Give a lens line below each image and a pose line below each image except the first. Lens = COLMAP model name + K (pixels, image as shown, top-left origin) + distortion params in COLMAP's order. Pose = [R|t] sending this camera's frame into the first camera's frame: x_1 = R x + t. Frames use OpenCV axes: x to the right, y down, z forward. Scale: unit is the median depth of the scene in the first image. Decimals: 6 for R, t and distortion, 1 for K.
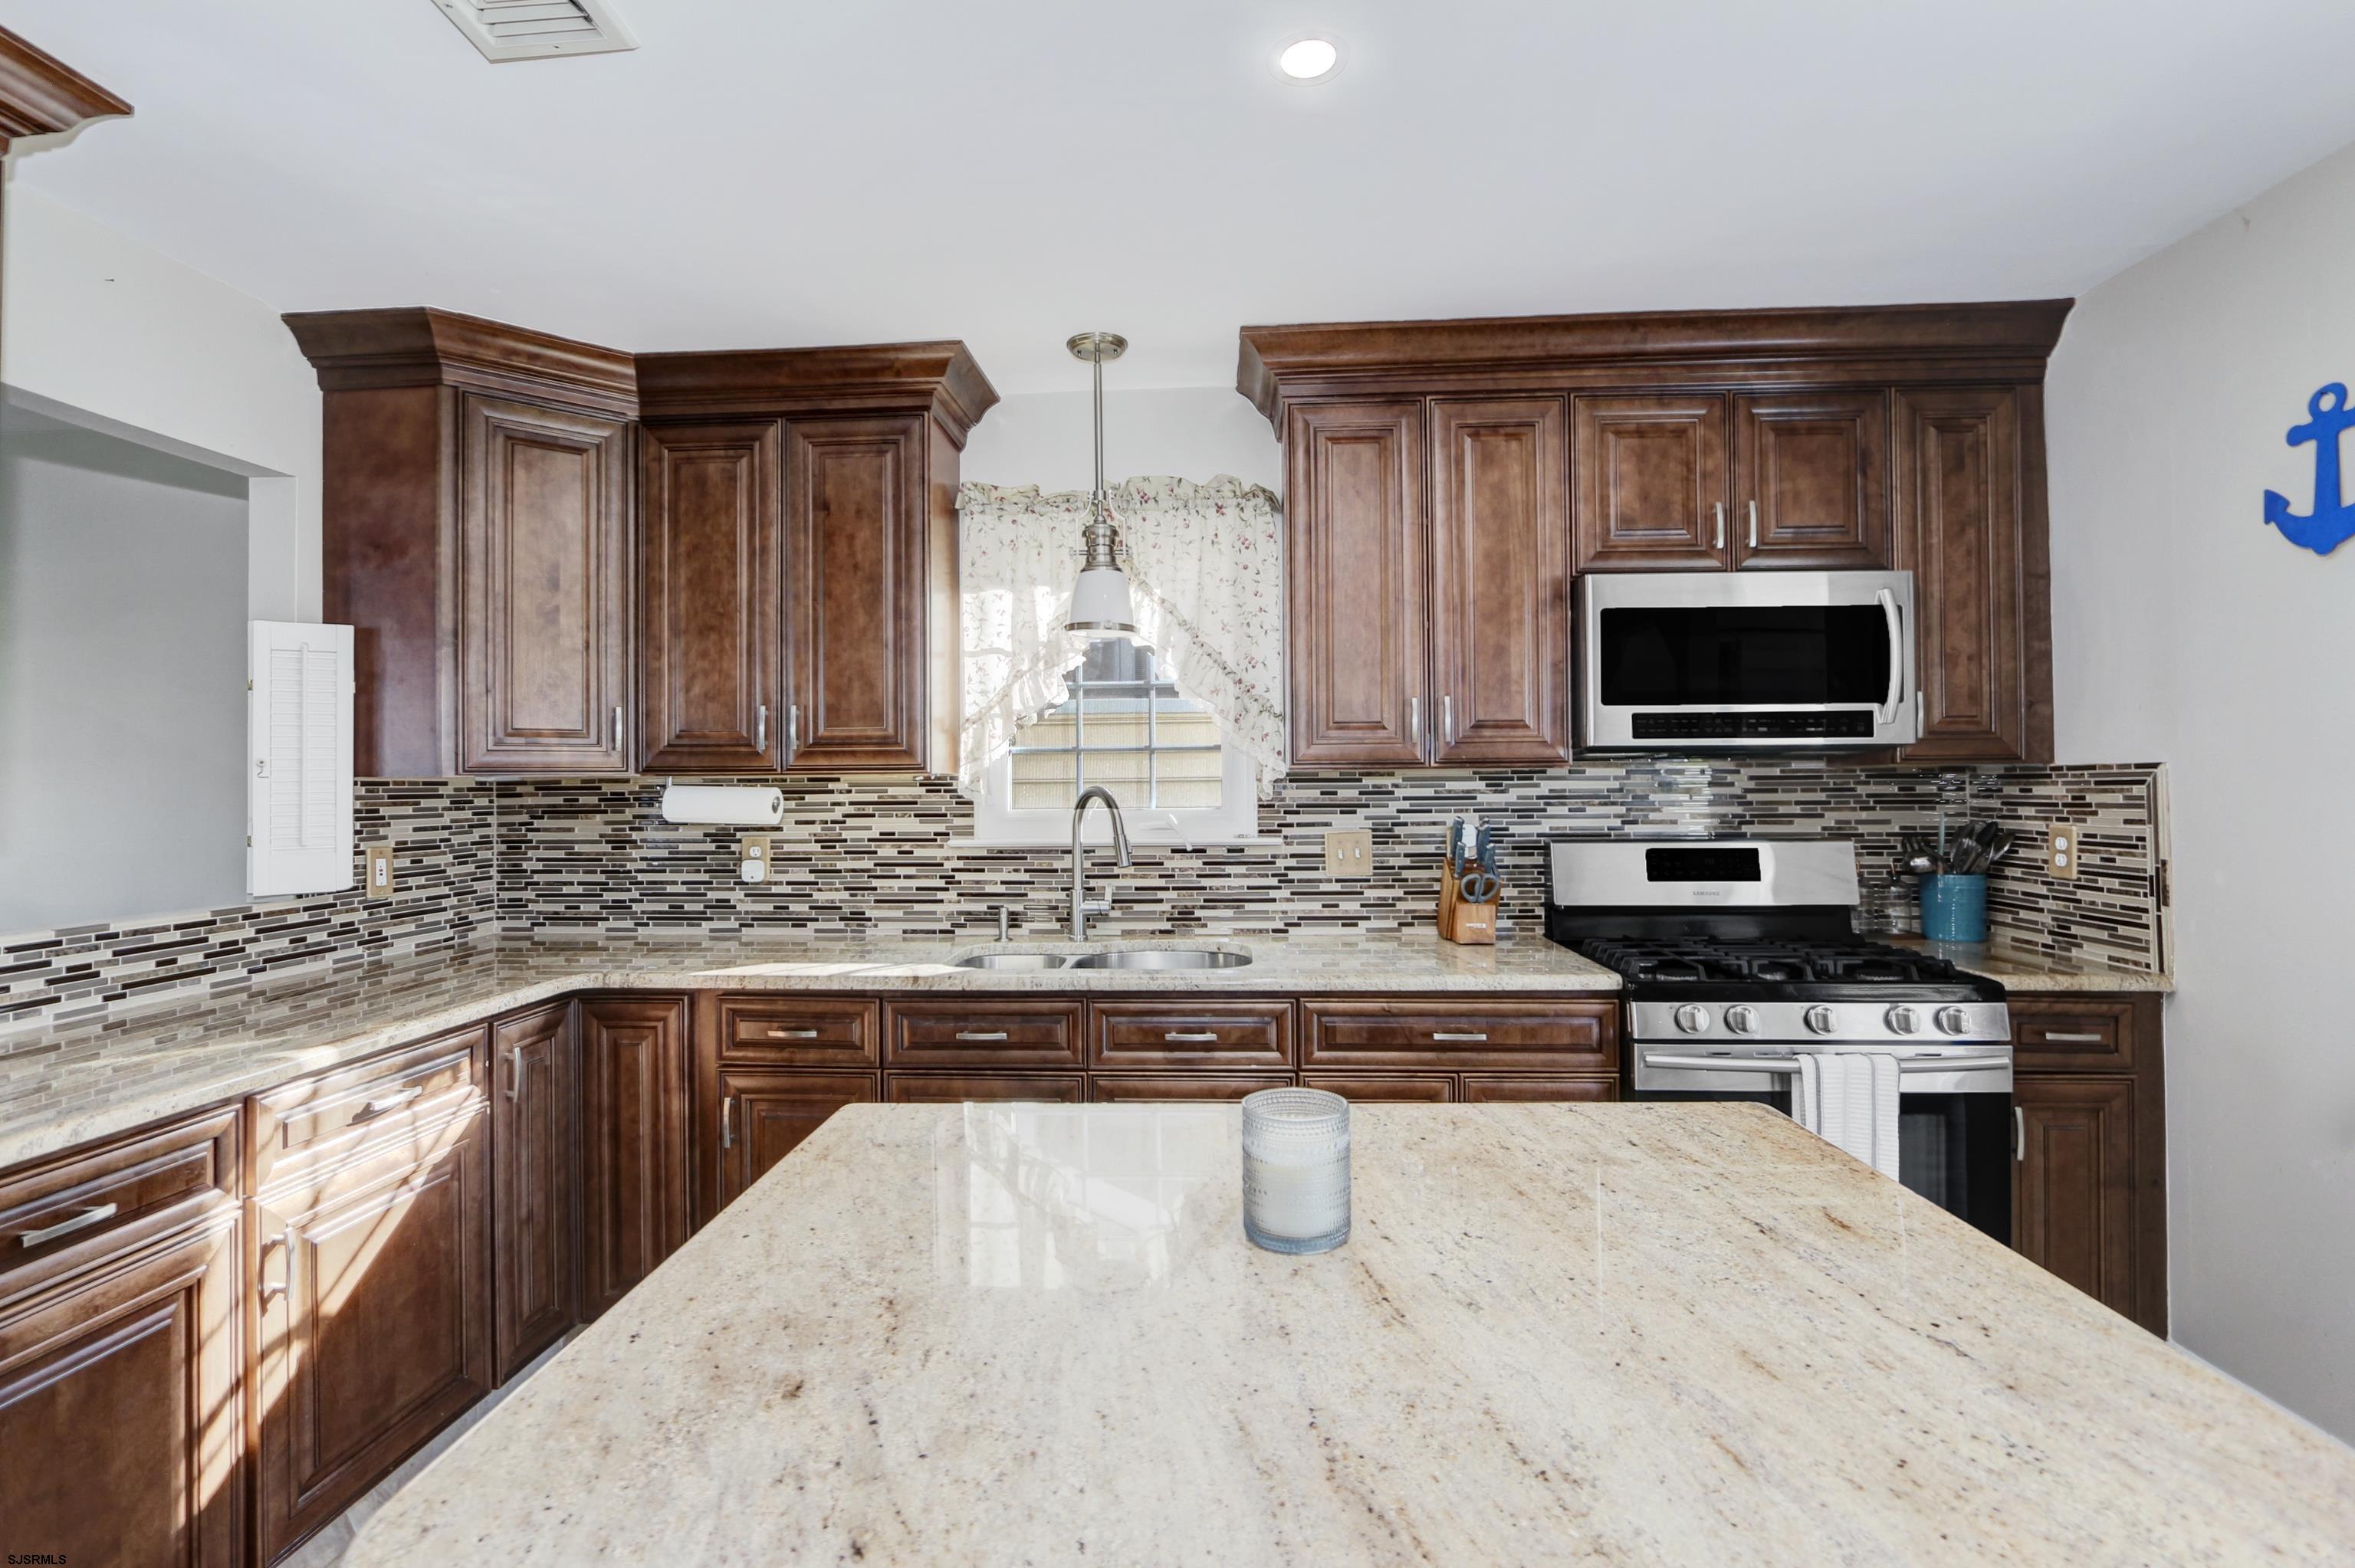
lens RADIAL K [[1101.8, 0, 1162.4], [0, 1101.8, 771.8], [0, 0, 1]] dist [-0.011783, 0.001334]
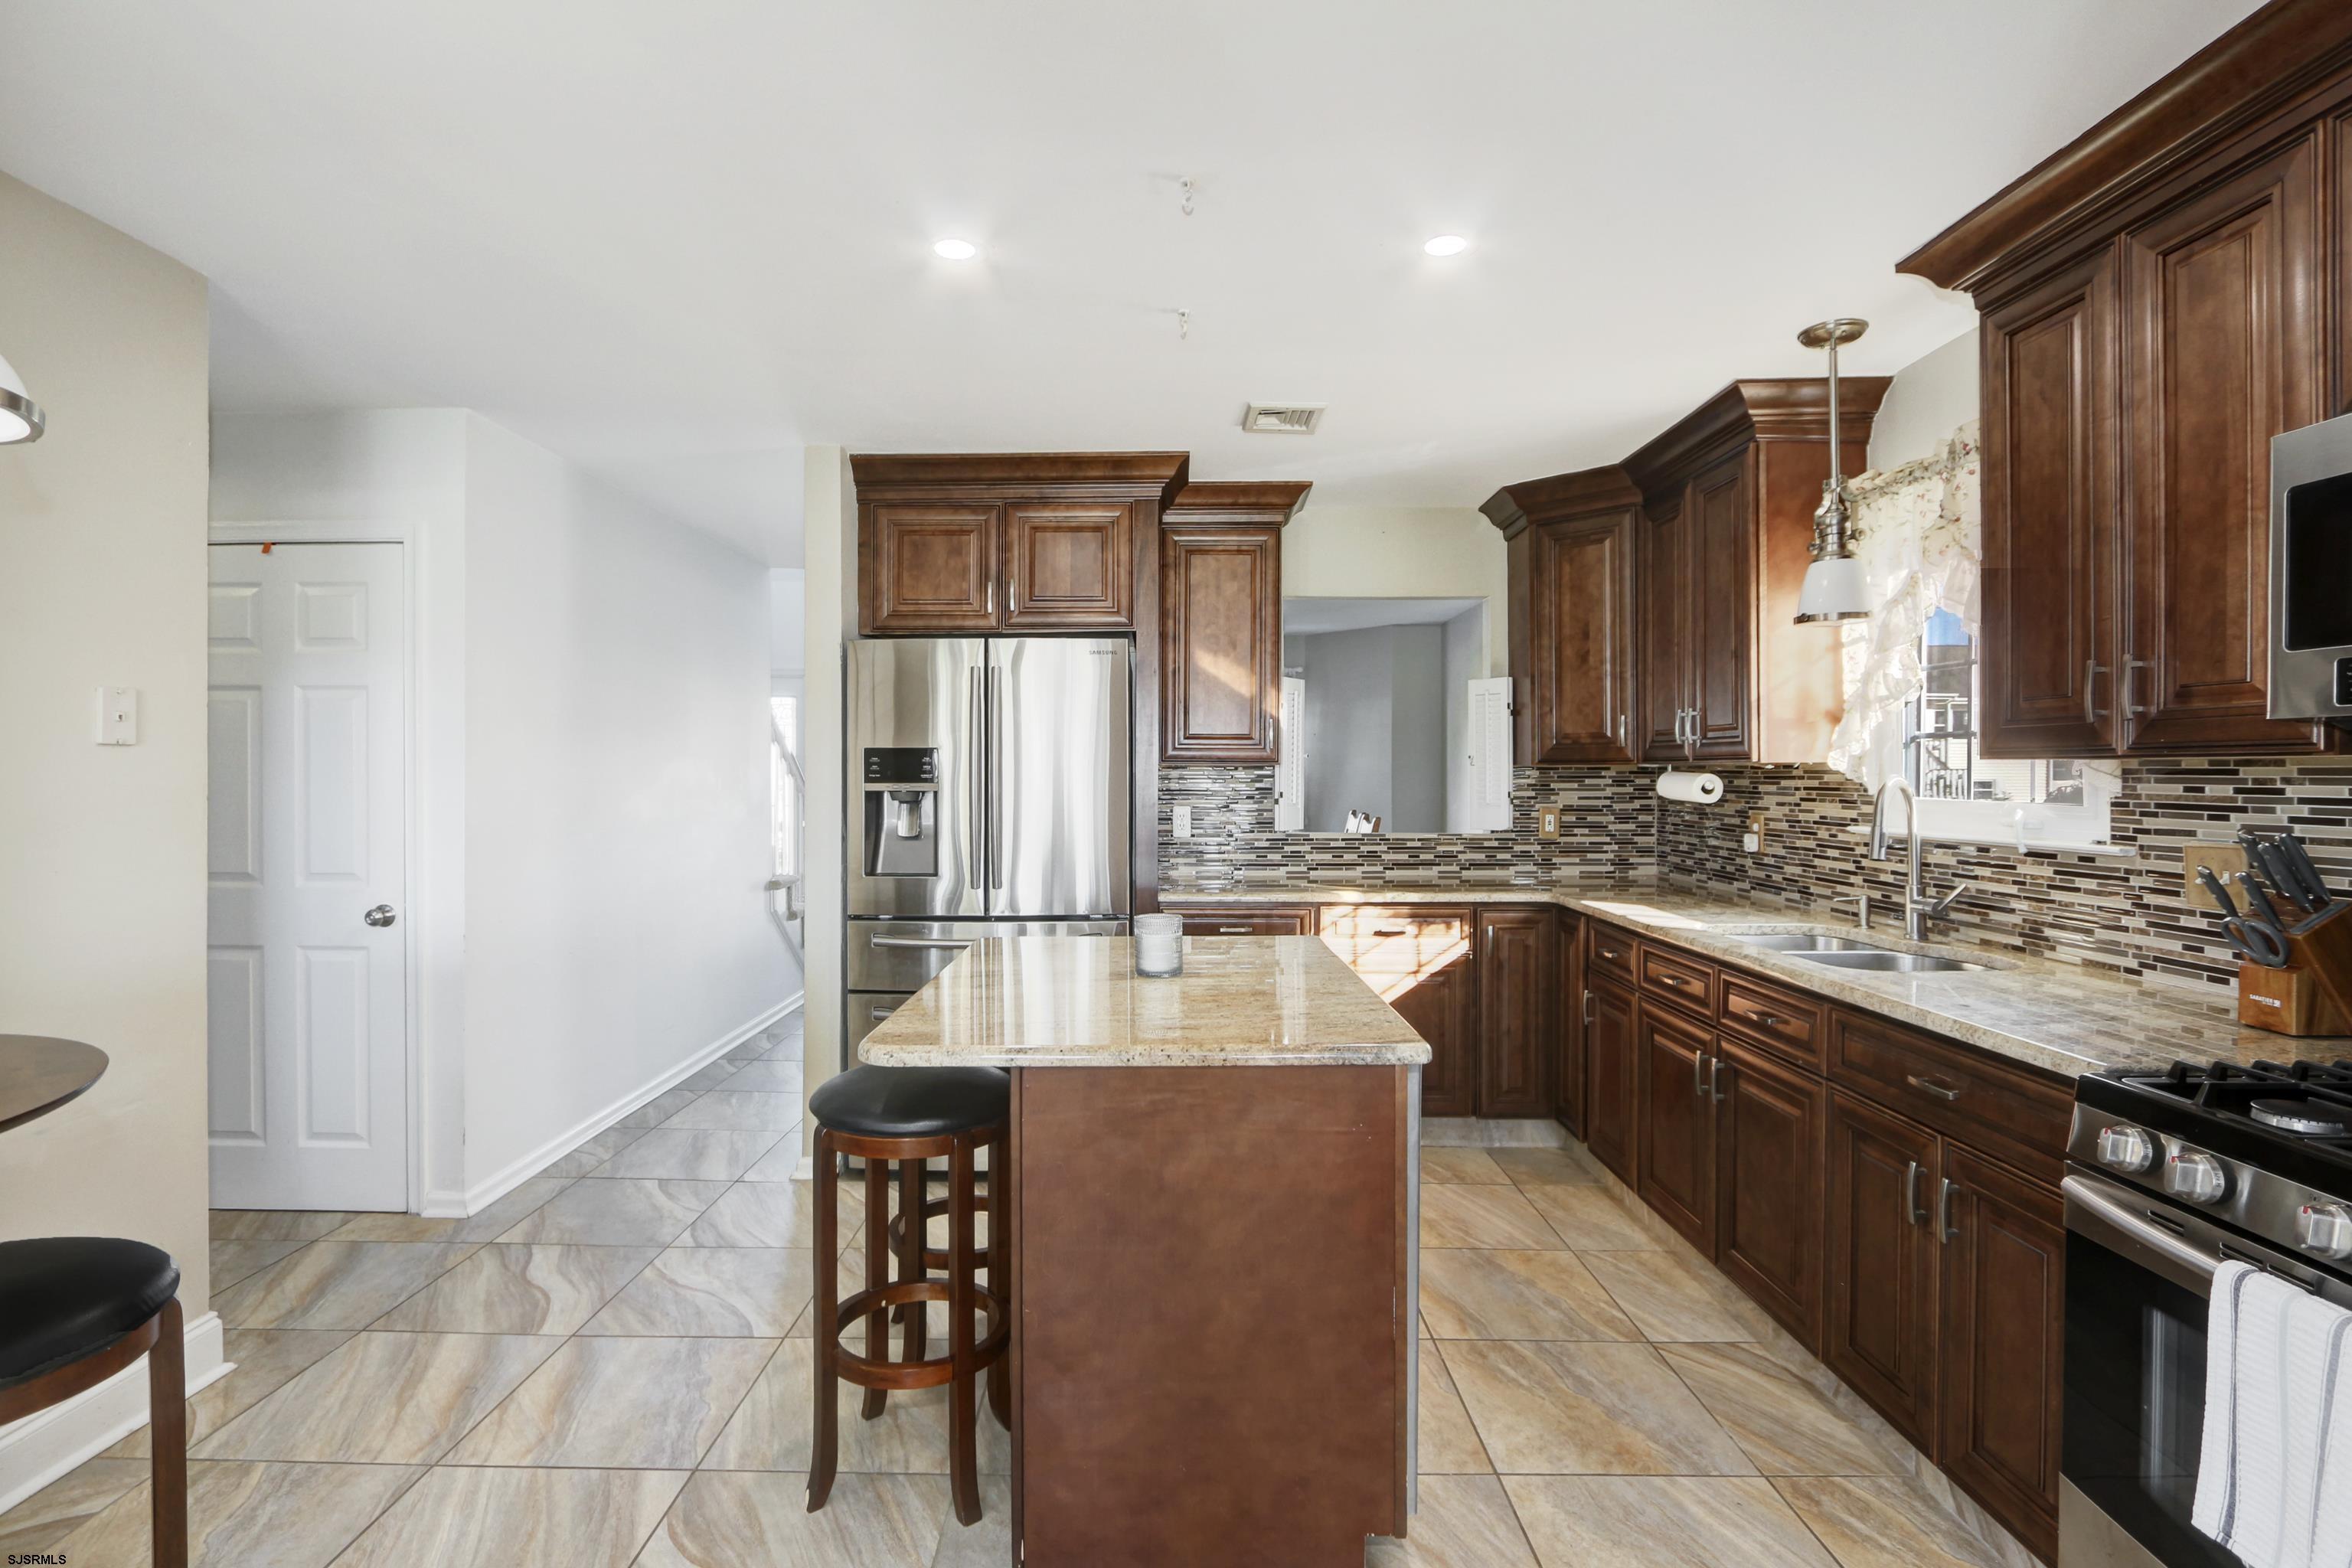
lens RADIAL K [[1111.3, 0, 1144.6], [0, 1111.3, 778.0], [0, 0, 1]] dist [-0.019796, 0.000678]
pose [[0.038119, 0.014293, -0.999171, 0.893559], [0.012030, 0.999819, 0.014761, -0.006895], [0.999201, -0.012582, 0.037940, 0.326662]]
